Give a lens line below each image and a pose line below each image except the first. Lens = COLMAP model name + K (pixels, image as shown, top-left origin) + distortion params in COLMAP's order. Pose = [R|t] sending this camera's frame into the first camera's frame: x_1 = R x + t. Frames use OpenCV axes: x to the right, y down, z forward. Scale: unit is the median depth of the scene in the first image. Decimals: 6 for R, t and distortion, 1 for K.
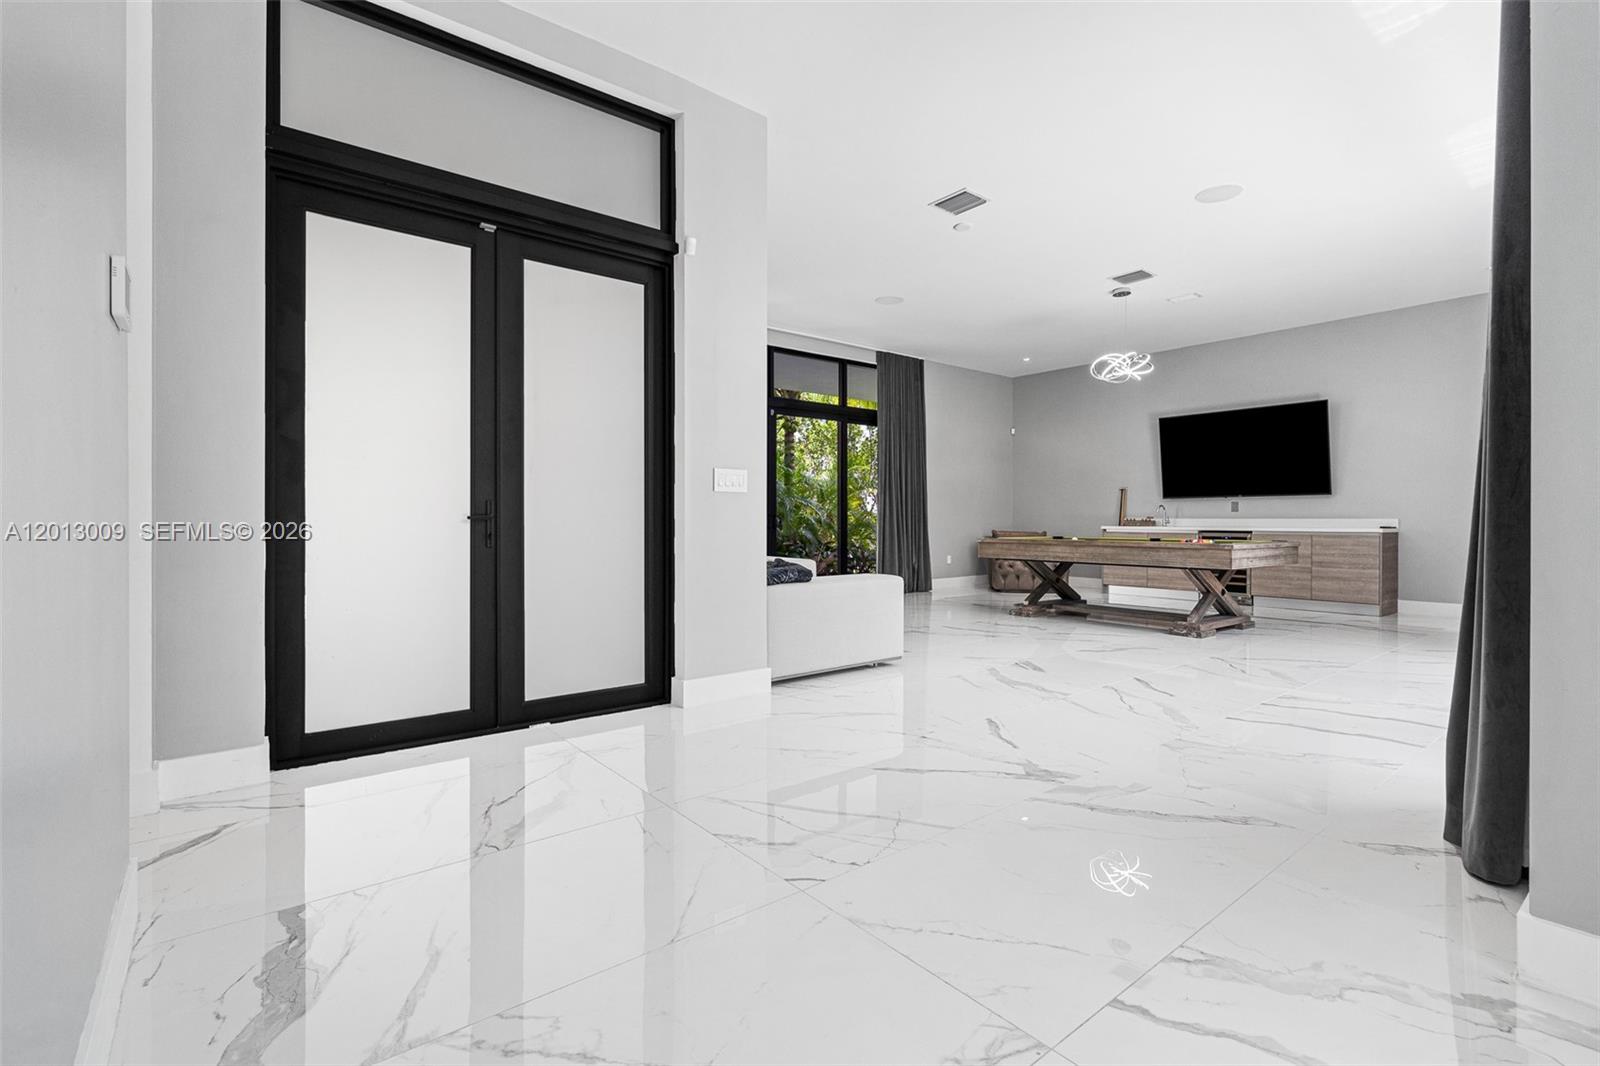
lens RADIAL K [[735.1, 0, 797.0], [0, 735.1, 526.4], [0, 0, 1]] dist [-0.003122, 0.001790]
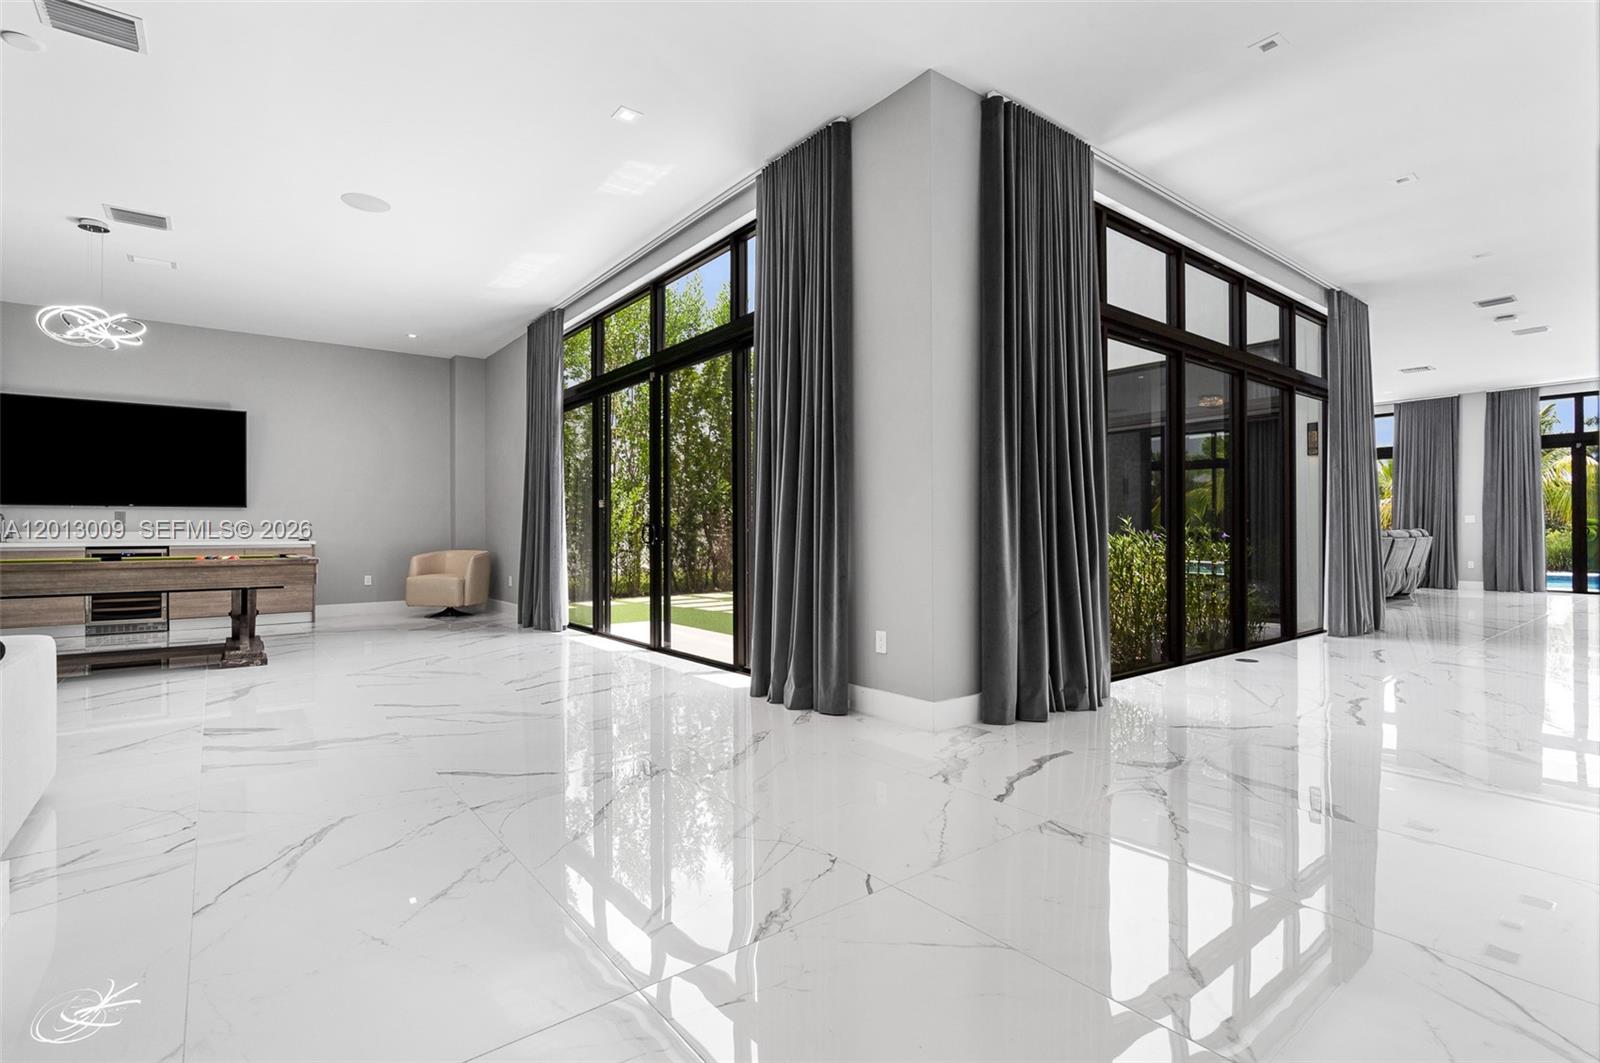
lens RADIAL K [[735.1, 0, 763.3], [0, 735.1, 538.9], [0, 0, 1]] dist [-0.003122, 0.001790]
pose [[0.028351, -0.008396, 0.999563, -0.254616], [0.009504, 0.999922, 0.008129, -0.002522], [-0.999553, 0.009270, 0.028428, 0.279690]]
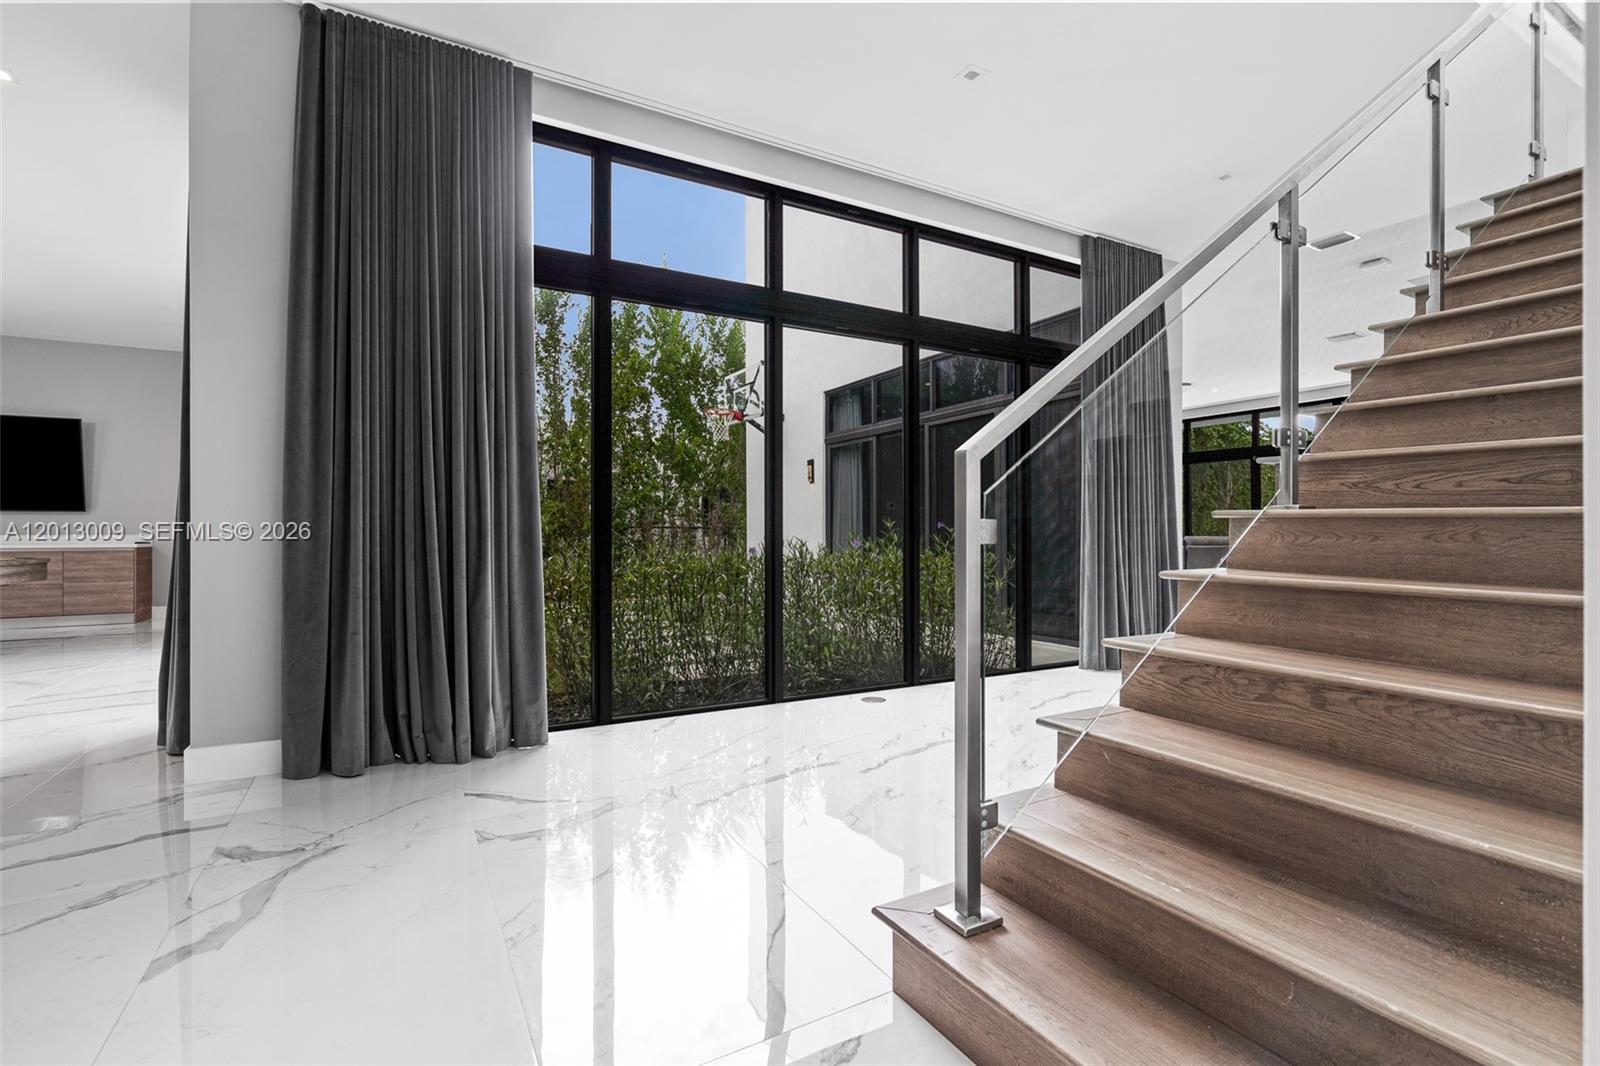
lens RADIAL K [[735.1, 0, 794.6], [0, 735.1, 531.9], [0, 0, 1]] dist [-0.003122, 0.001790]
pose [[0.177060, 0.004321, 0.984191, -0.113706], [0.006745, 0.999962, -0.005603, -0.002388], [-0.984177, 0.007630, 0.177024, -0.167668]]
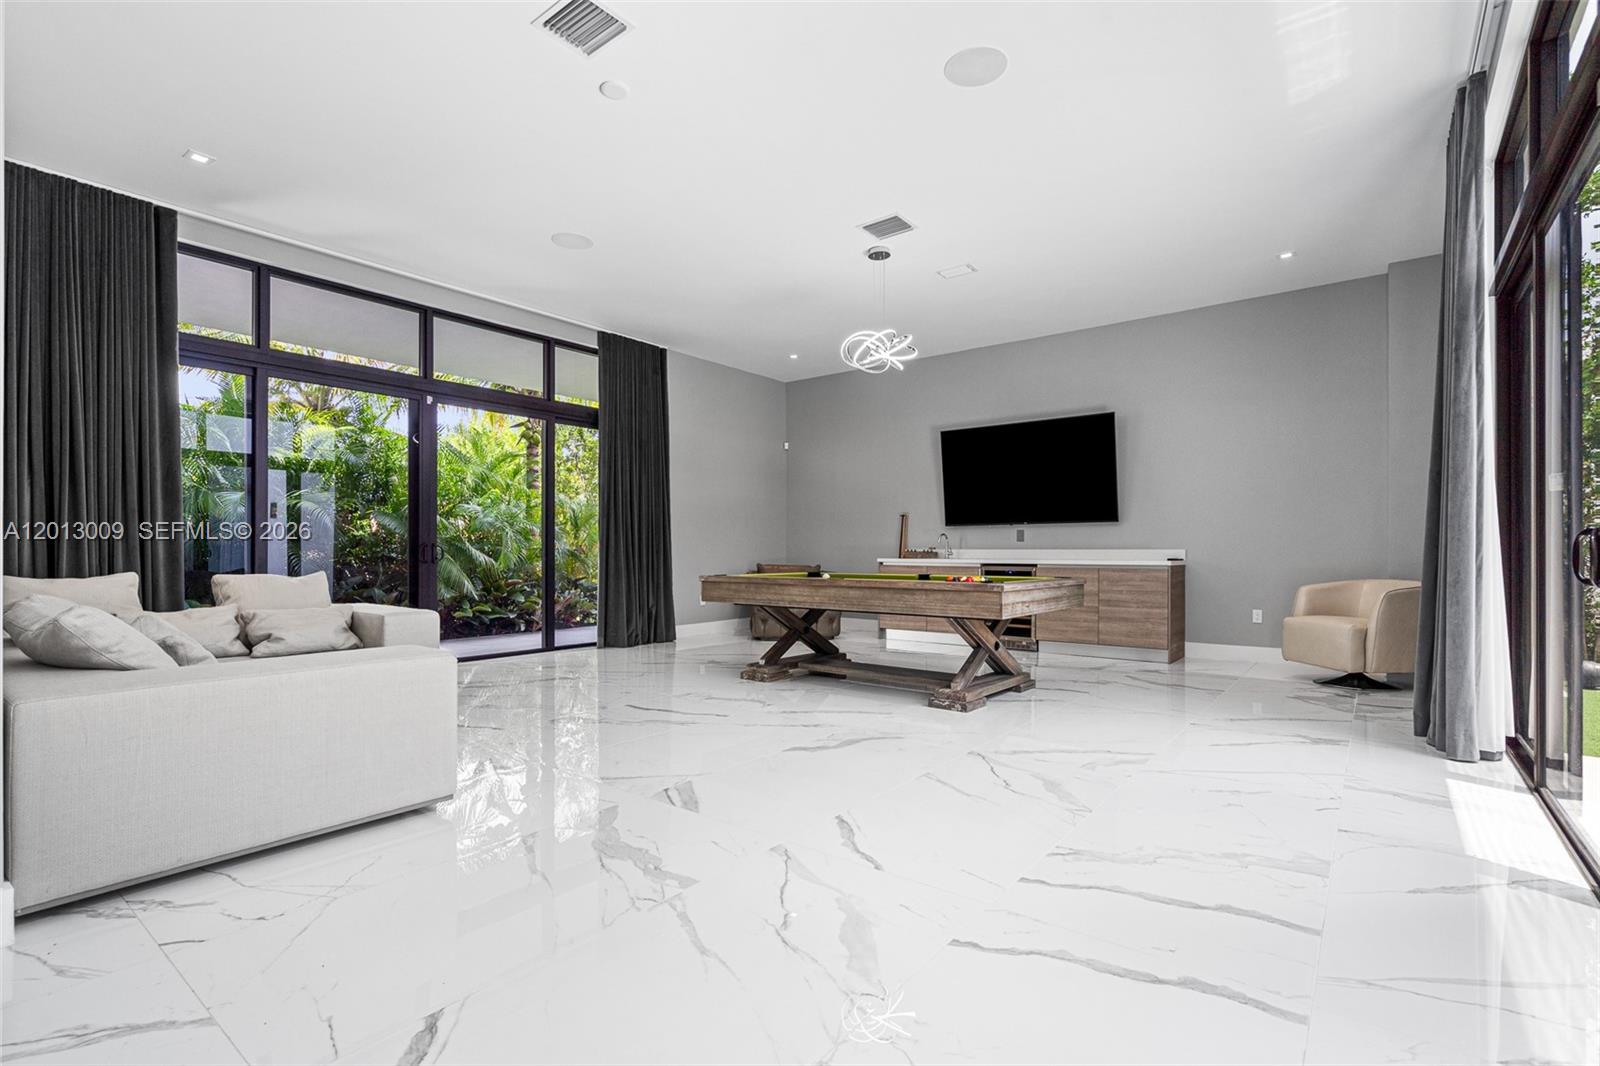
lens RADIAL K [[735.1, 0, 805.7], [0, 735.1, 560.2], [0, 0, 1]] dist [-0.003122, 0.001790]
pose [[0.973024, -0.002883, 0.230687, 0.172538], [0.002217, 0.999993, 0.003145, -0.001784], [-0.230694, -0.002549, 0.973023, 0.247460]]
